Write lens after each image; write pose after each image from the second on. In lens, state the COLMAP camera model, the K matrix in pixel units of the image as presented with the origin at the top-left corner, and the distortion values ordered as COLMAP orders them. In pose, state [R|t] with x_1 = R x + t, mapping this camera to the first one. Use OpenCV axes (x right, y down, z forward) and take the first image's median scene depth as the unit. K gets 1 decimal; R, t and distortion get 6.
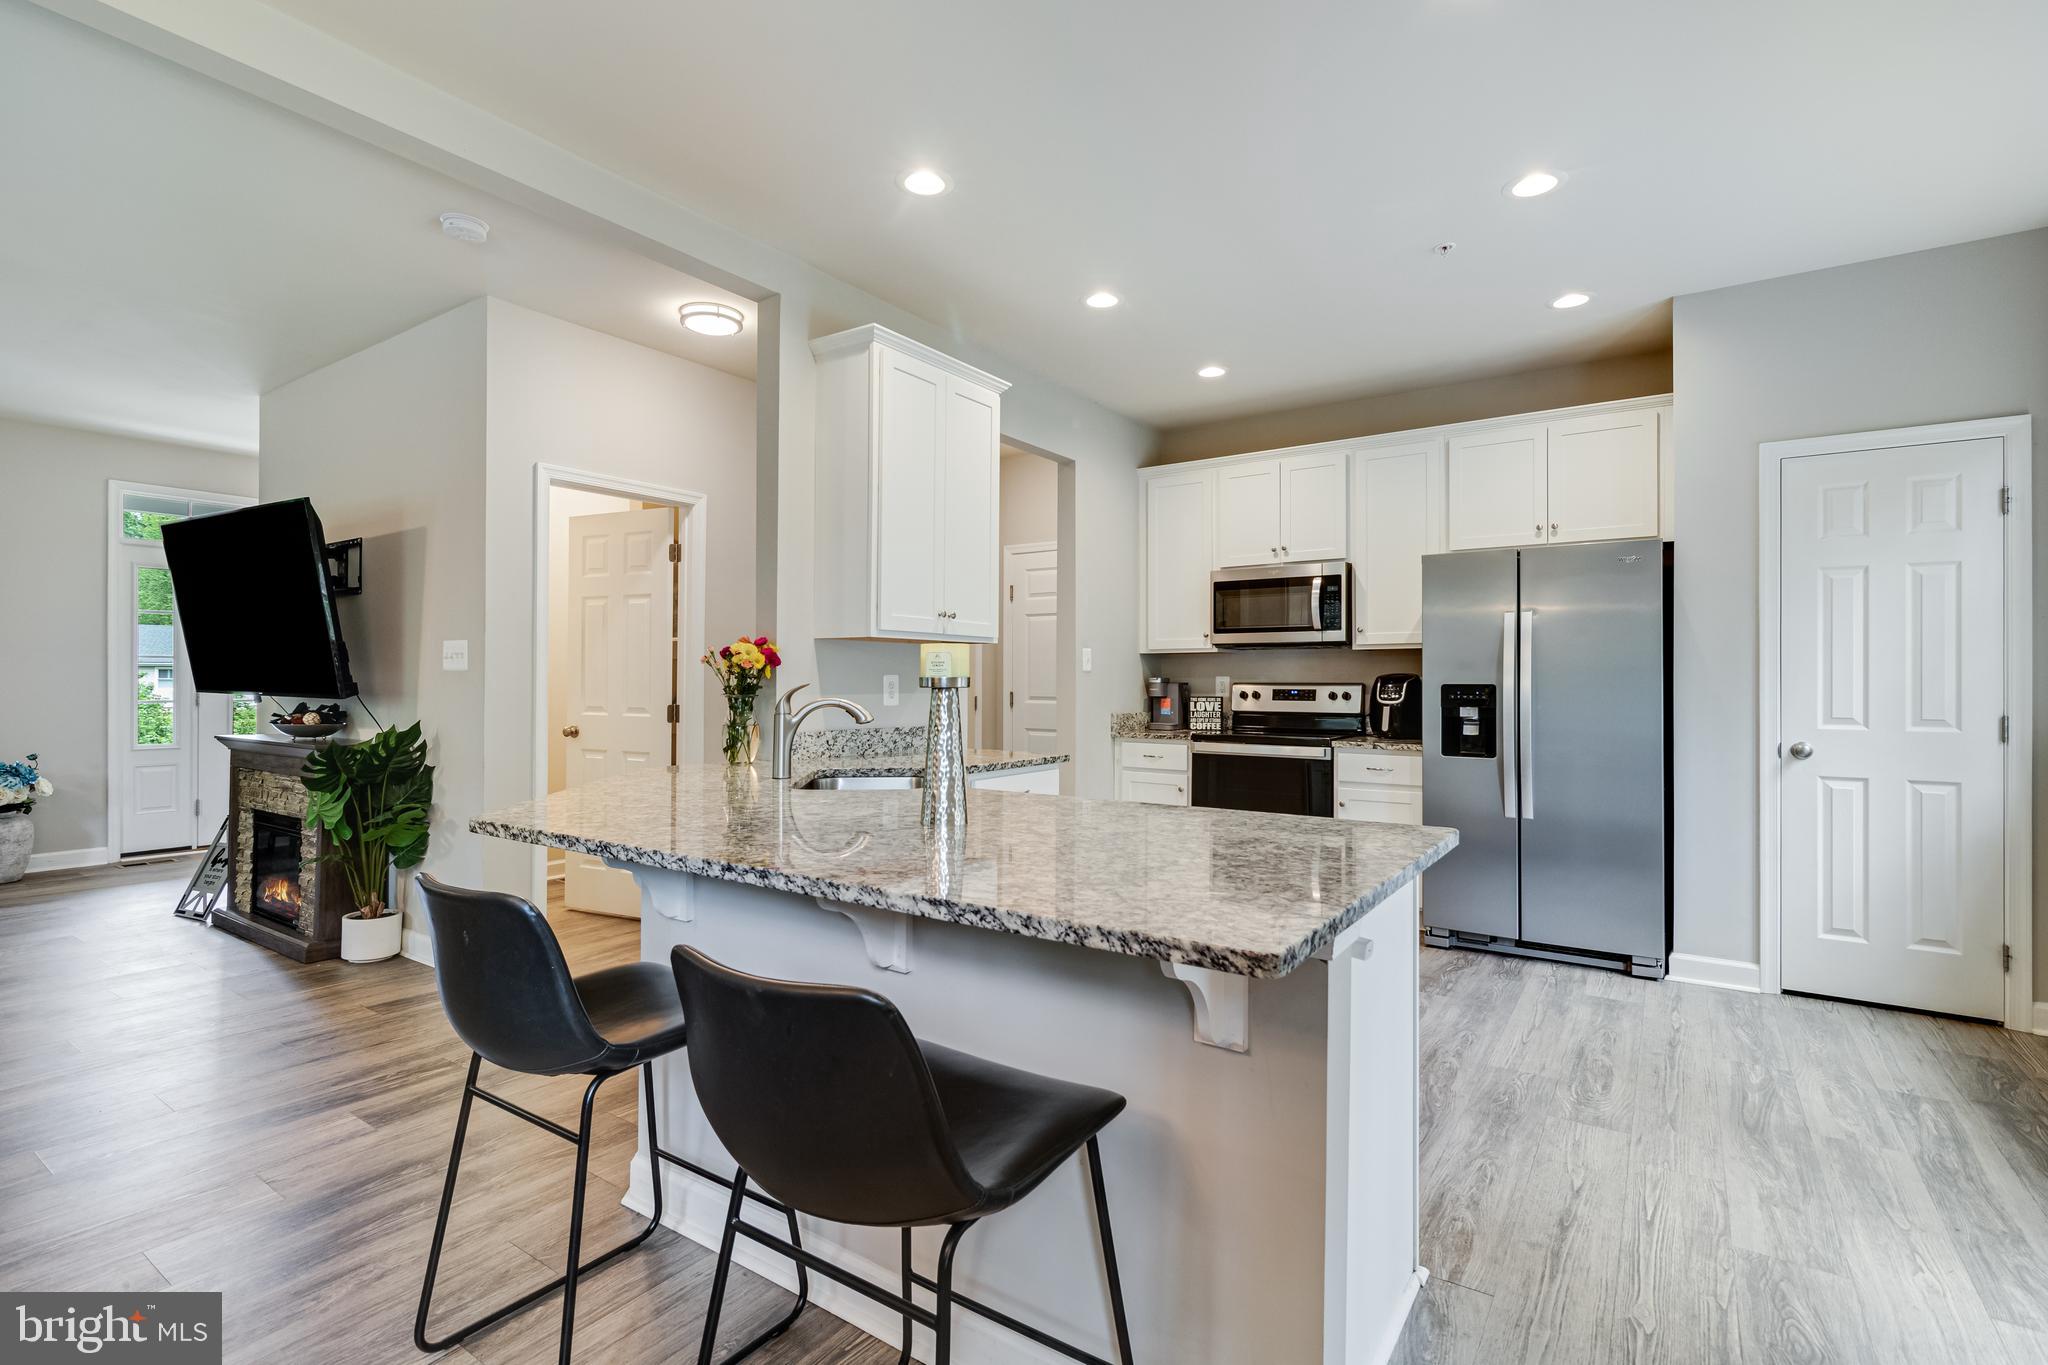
lens RADIAL K [[952.2, 0, 1034.7], [0, 952.2, 676.7], [0, 0, 1]] dist [0.002034, -0.000692]
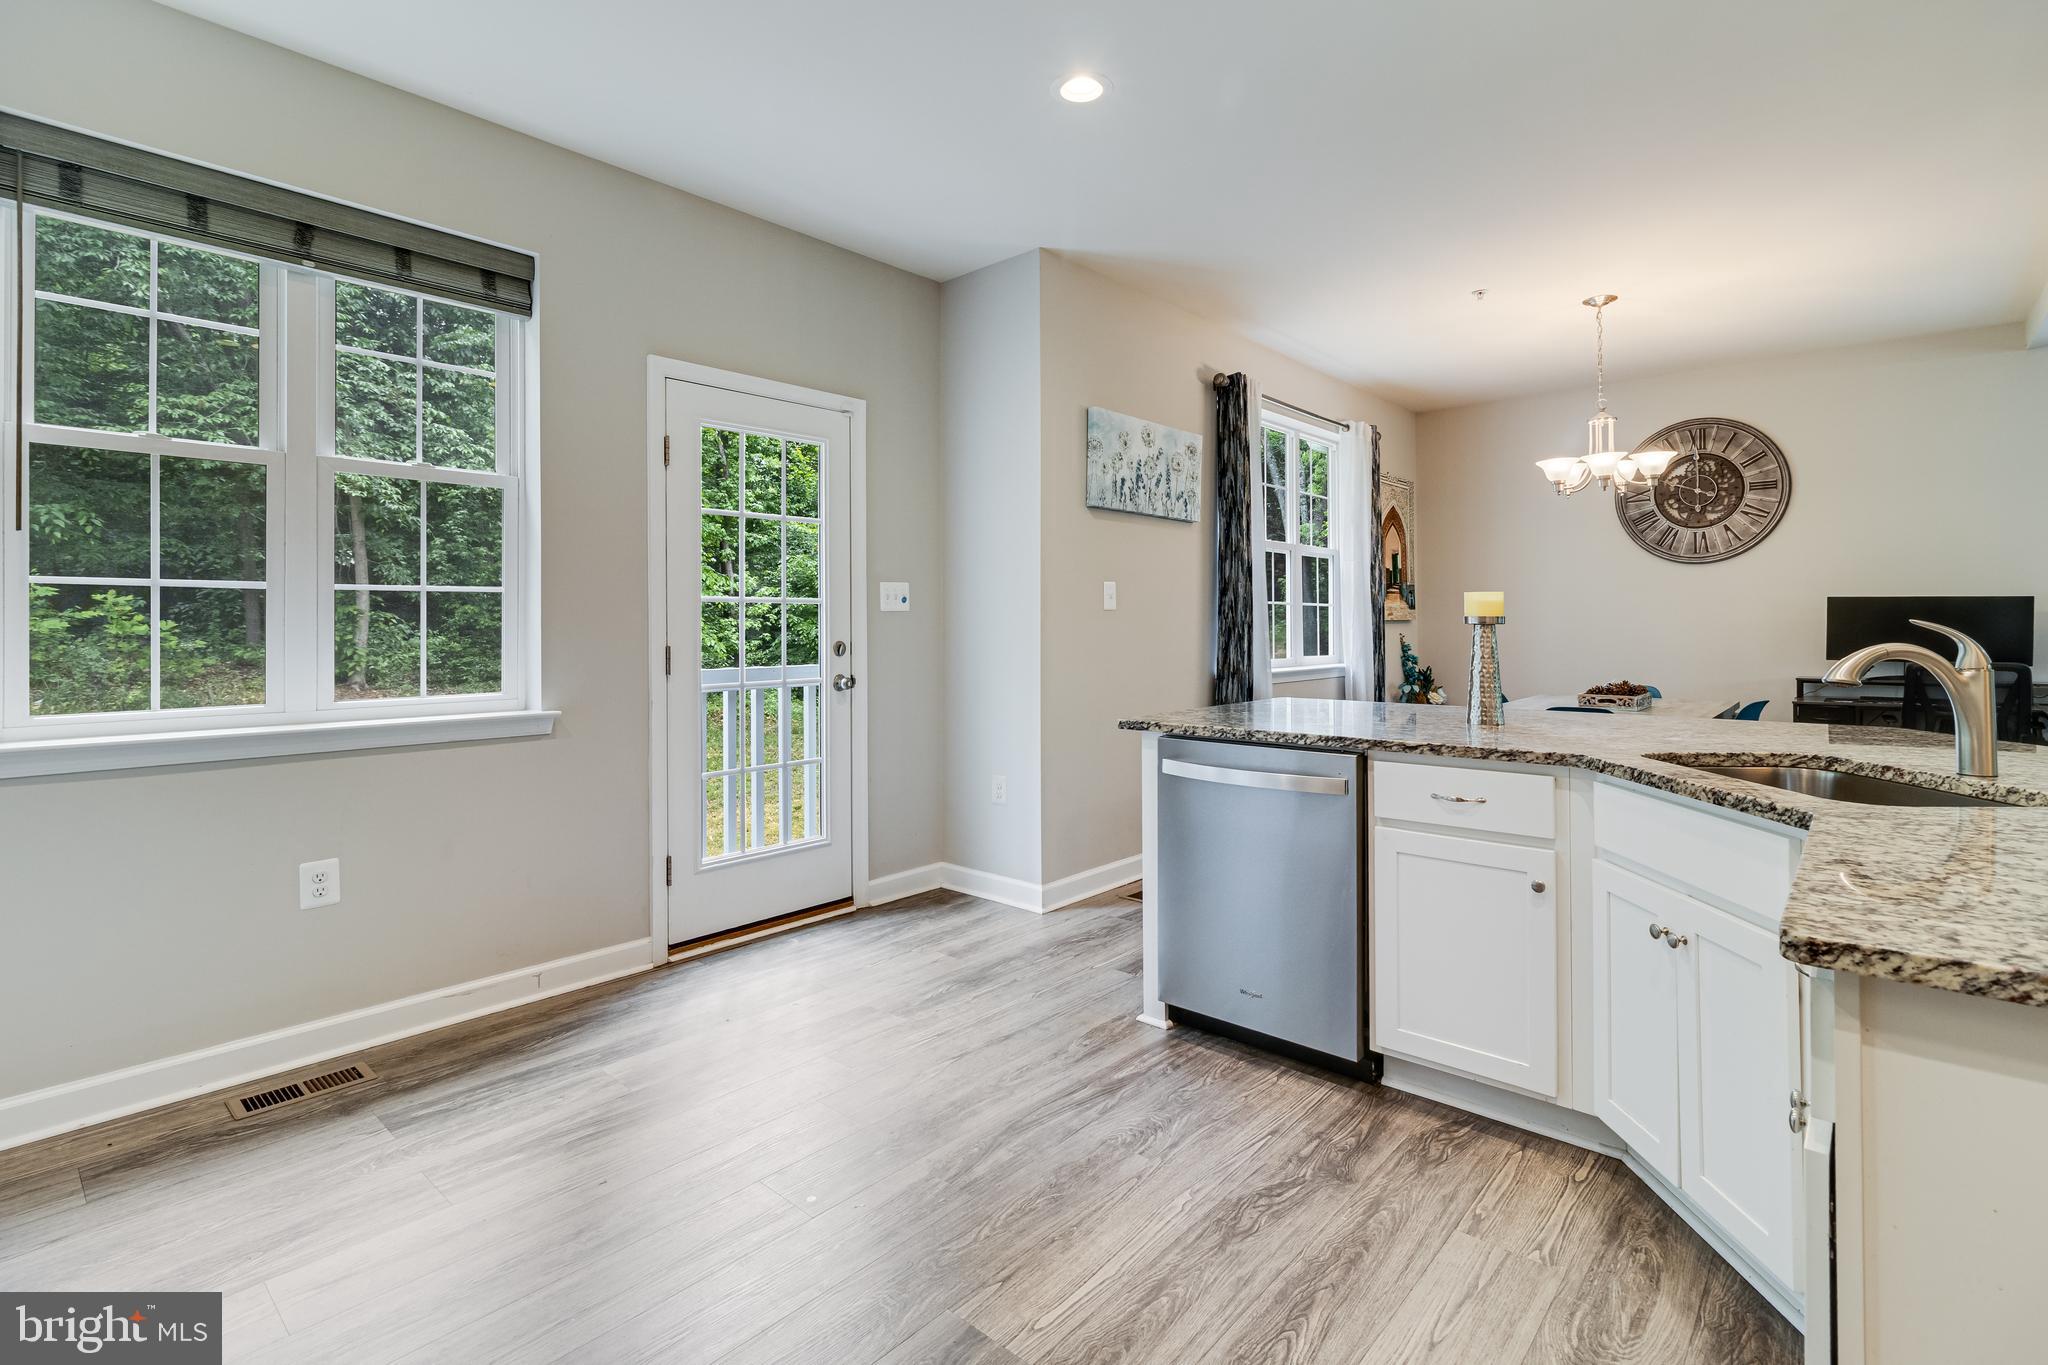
lens RADIAL K [[952.2, 0, 1042.6], [0, 952.2, 625.0], [0, 0, 1]] dist [0.002034, -0.000692]
pose [[-0.992389, 0.002450, 0.123122, 0.179887], [0.001989, 0.999991, -0.003868, 0.008622], [-0.123130, -0.003594, -0.992384, 1.198001]]
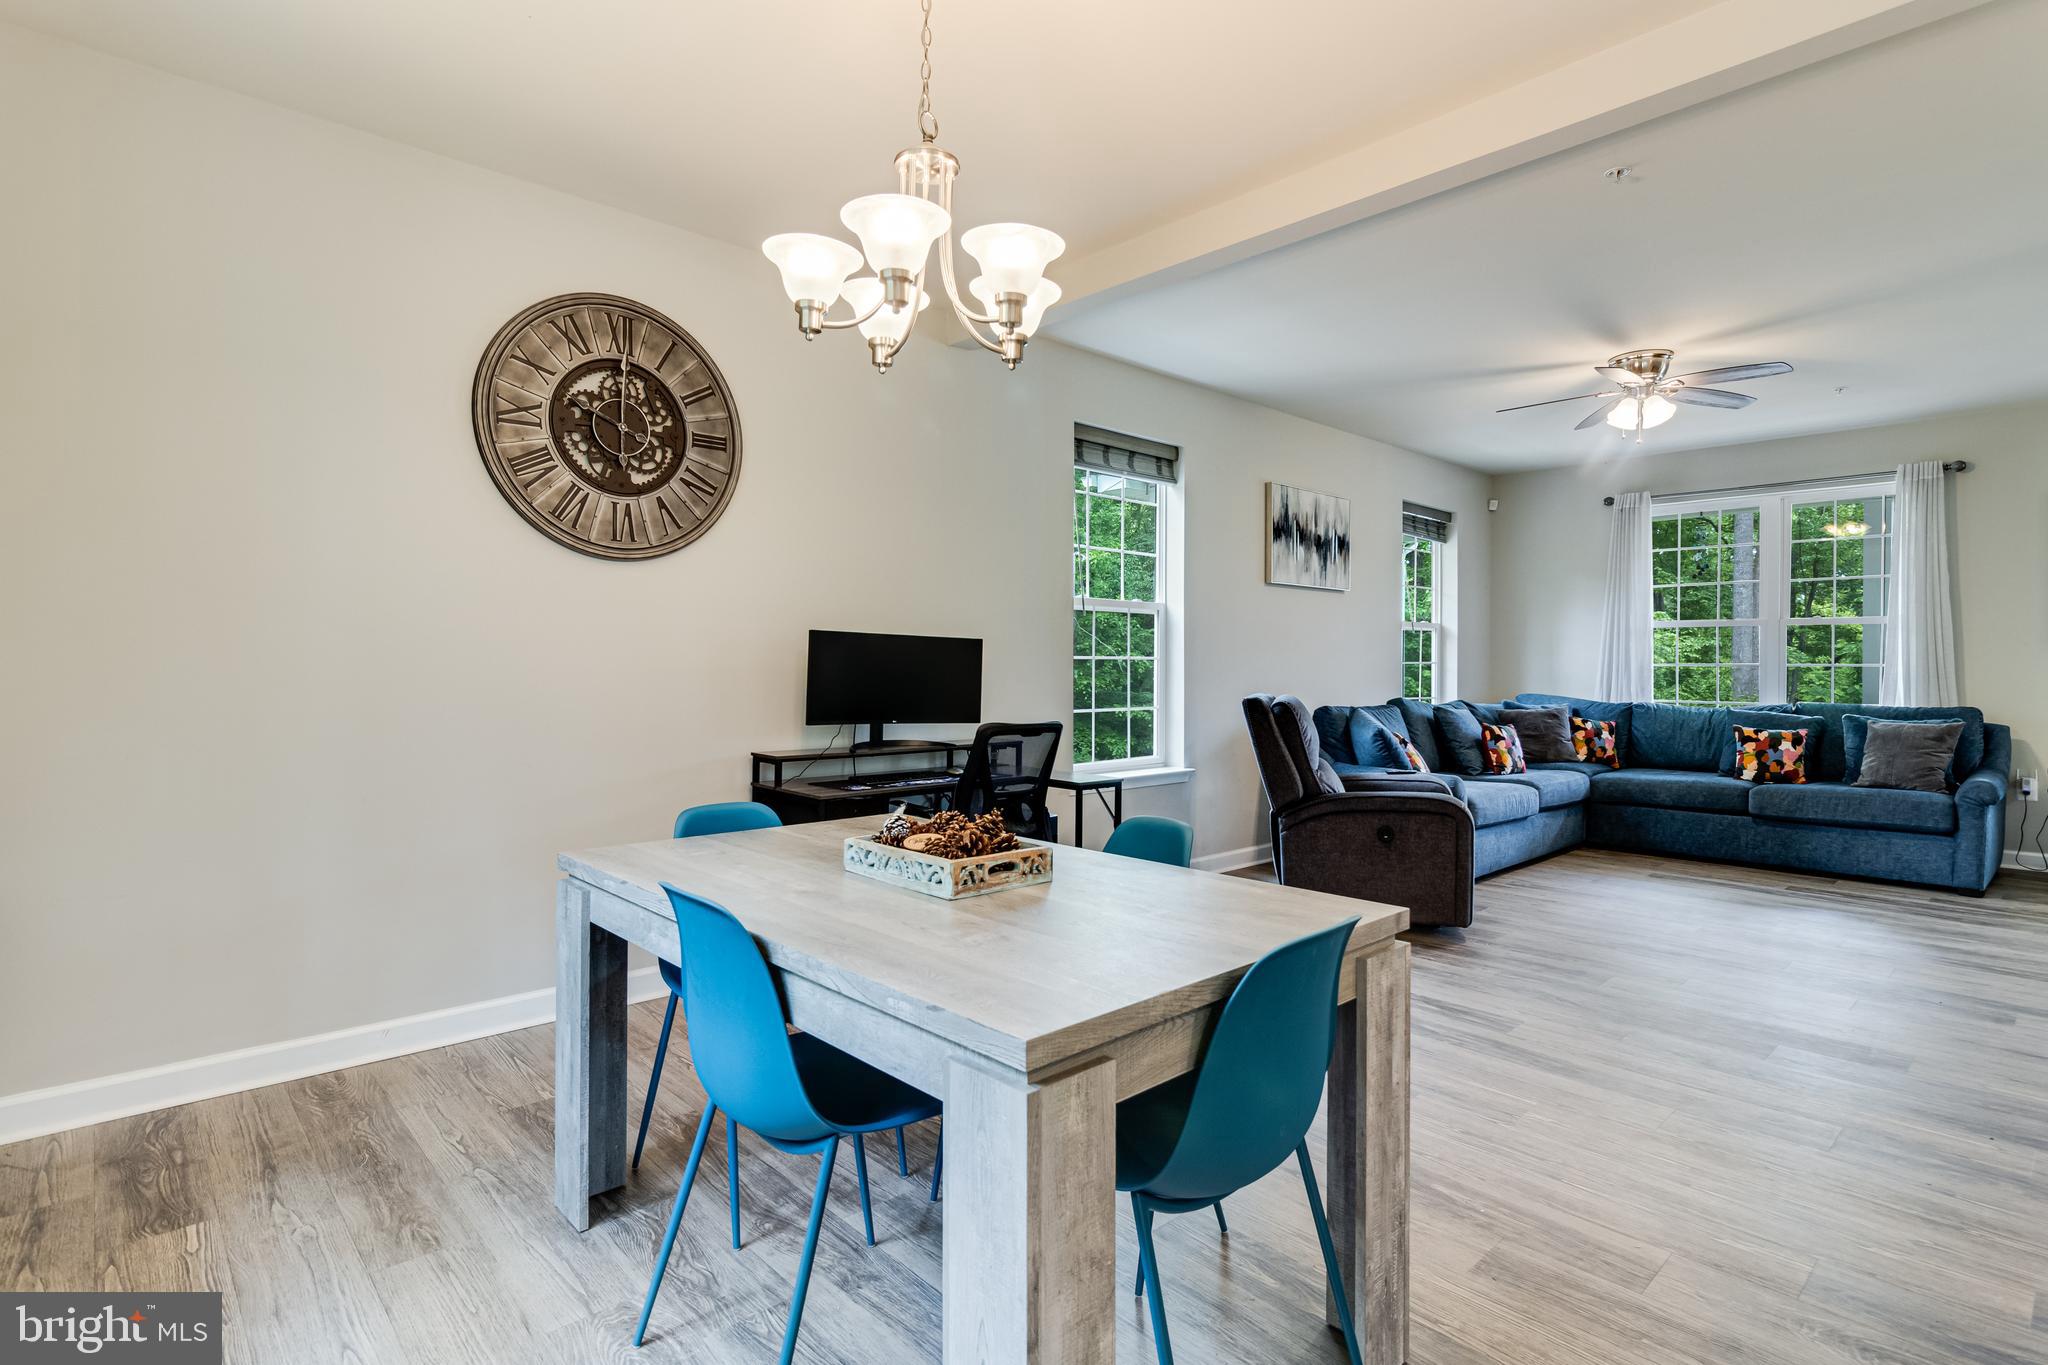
lens RADIAL K [[1003.4, 0, 1014.4], [0, 1003.4, 669.8], [0, 0, 1]] dist [-0.000976, -0.002848]
pose [[-0.236828, -0.000974, -0.971551, 0.104036], [-0.001615, 0.999999, -0.000609, 0.003384], [0.971550, 0.001425, -0.236829, 0.115673]]
